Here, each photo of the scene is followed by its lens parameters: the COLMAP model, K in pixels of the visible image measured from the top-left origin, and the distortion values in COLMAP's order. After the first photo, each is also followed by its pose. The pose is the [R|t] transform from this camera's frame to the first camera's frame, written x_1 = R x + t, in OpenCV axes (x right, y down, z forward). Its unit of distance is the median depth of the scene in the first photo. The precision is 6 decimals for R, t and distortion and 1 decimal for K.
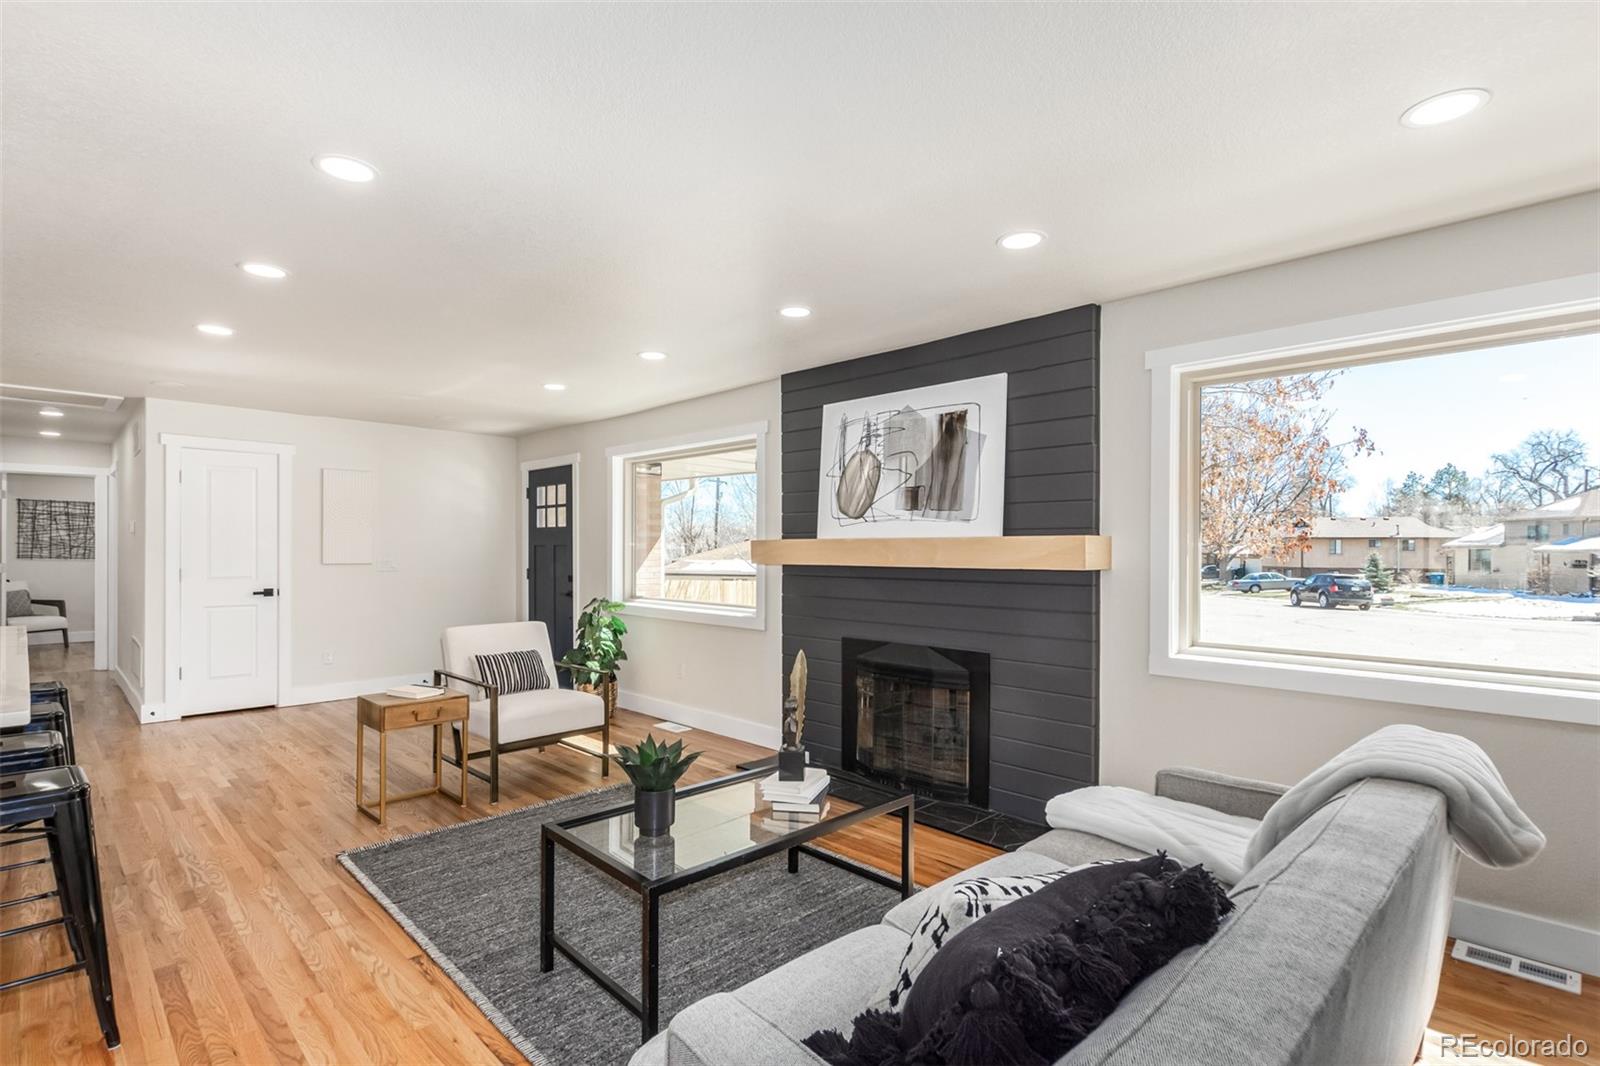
lens RADIAL K [[756.9, 0, 793.8], [0, 756.9, 542.9], [0, 0, 1]] dist [0.005297, -0.000102]
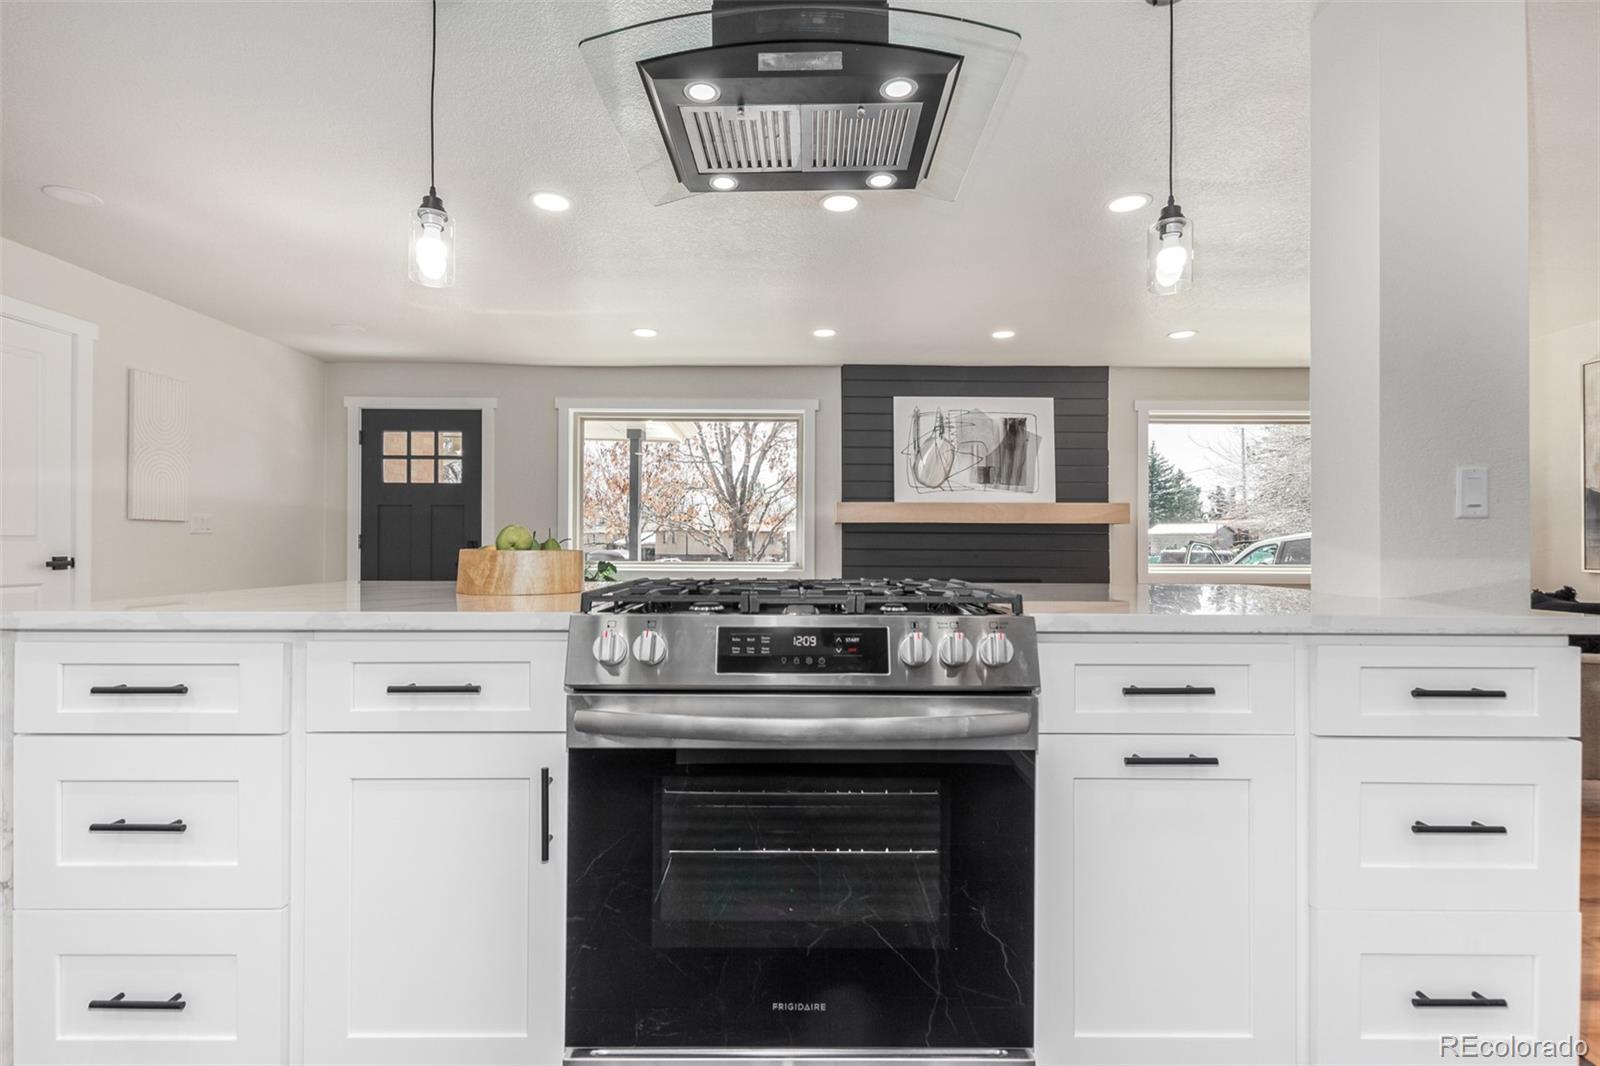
lens RADIAL K [[756.9, 0, 796.5], [0, 756.9, 539.3], [0, 0, 1]] dist [0.005297, -0.000102]
pose [[0.709944, 0.005057, 0.704240, -1.083691], [-0.009753, 0.999949, 0.002651, 0.060366], [-0.704190, -0.008750, 0.709957, 0.245345]]
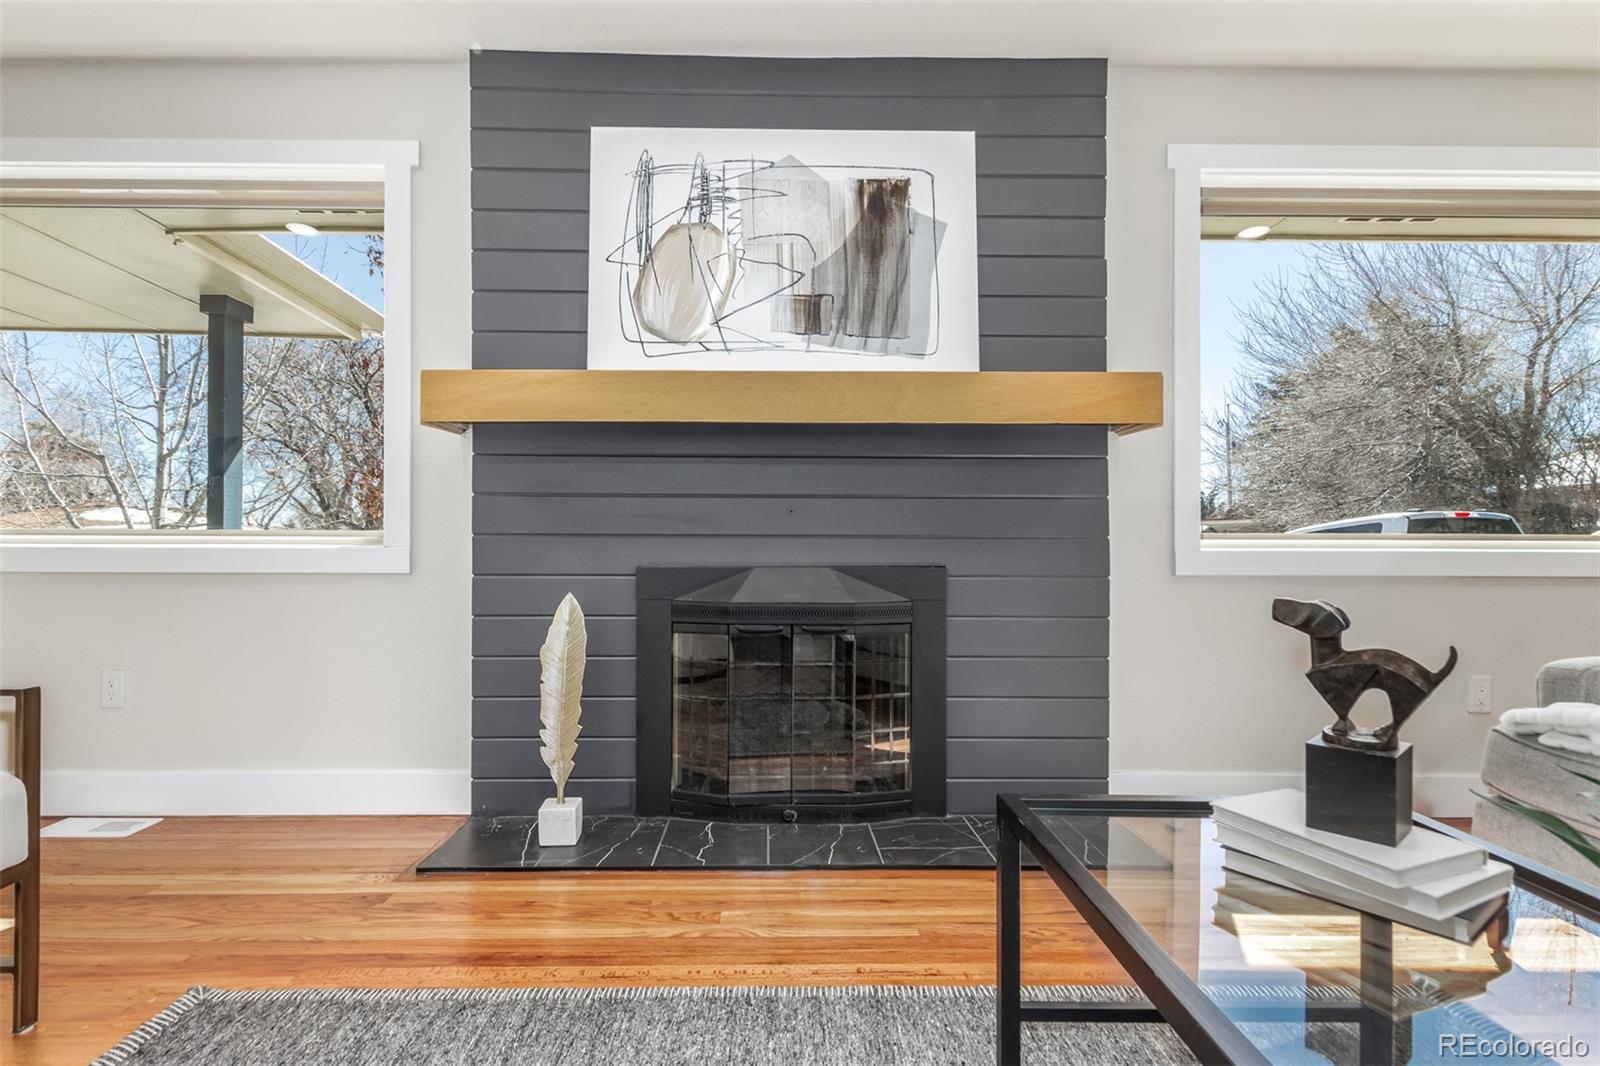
lens RADIAL K [[756.9, 0, 787.8], [0, 756.9, 547.6], [0, 0, 1]] dist [0.005297, -0.000102]
pose [[0.699053, 0.005914, 0.715046, -0.267607], [-0.006898, 0.999975, -0.001527, 0.120767], [-0.715037, -0.003864, 0.699076, 0.605429]]
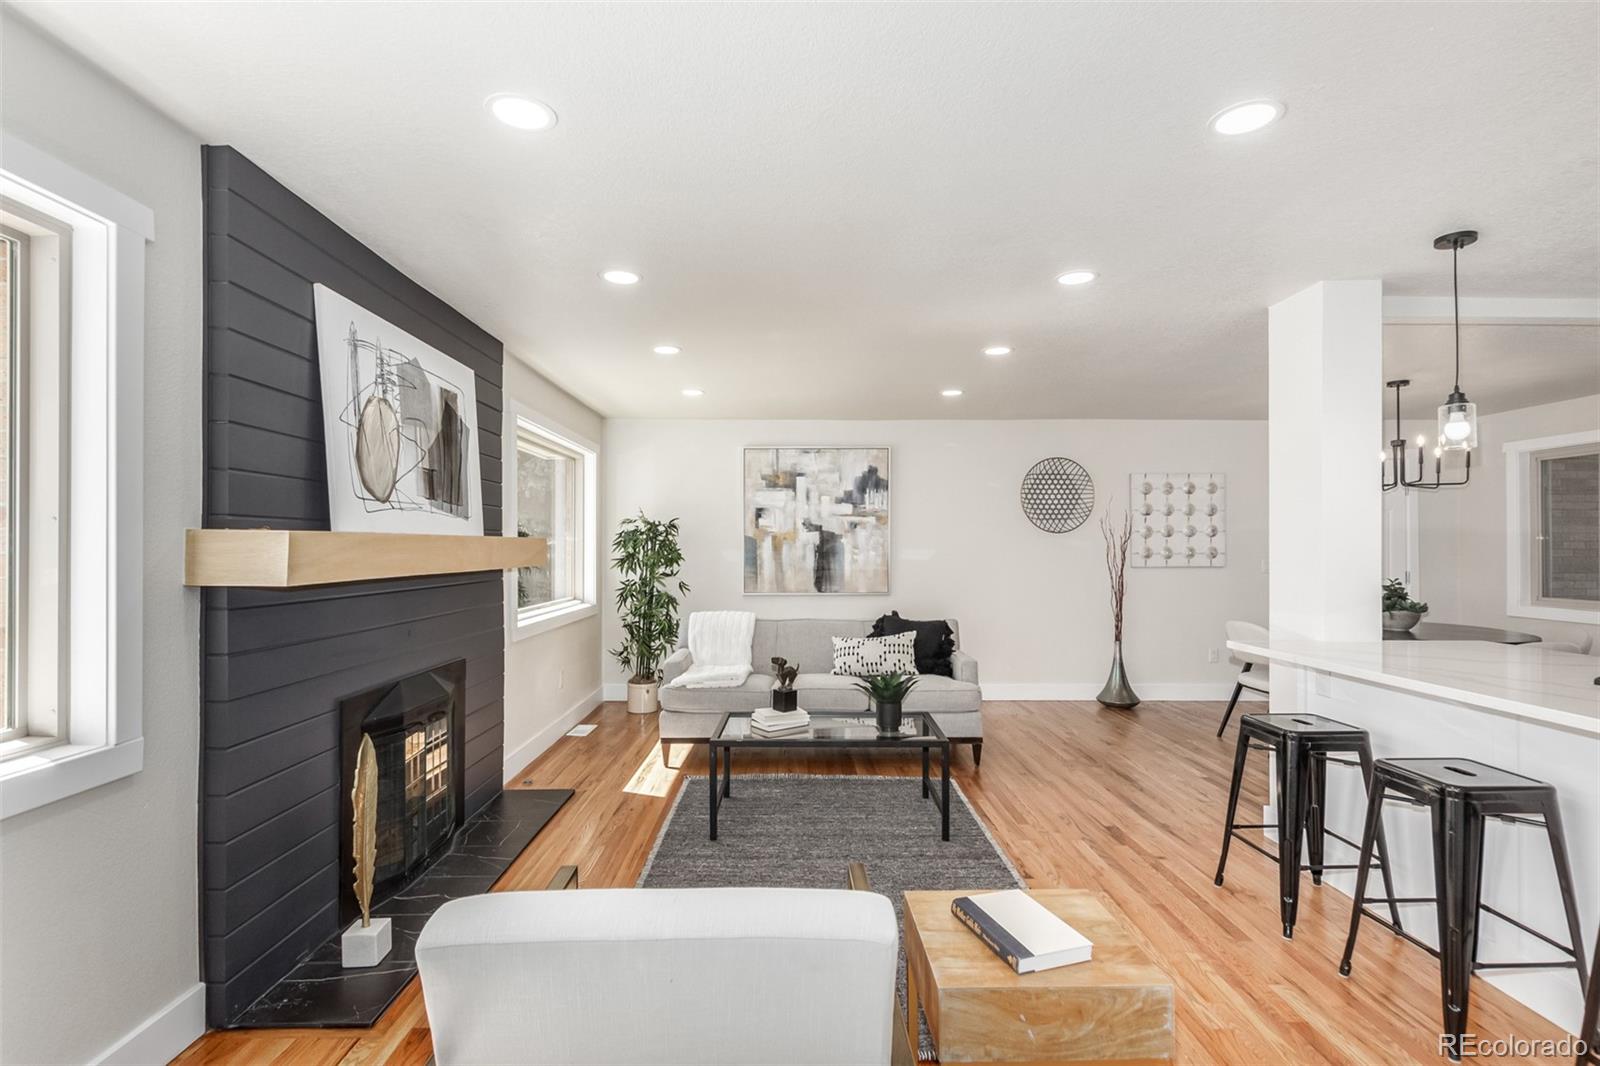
lens RADIAL K [[756.9, 0, 804.8], [0, 756.9, 533.0], [0, 0, 1]] dist [0.005297, -0.000102]
pose [[-0.723377, 0.010032, 0.690381, -0.655481], [-0.007744, 0.999714, -0.022641, 0.005811], [-0.690410, -0.021724, -0.723092, 1.294373]]
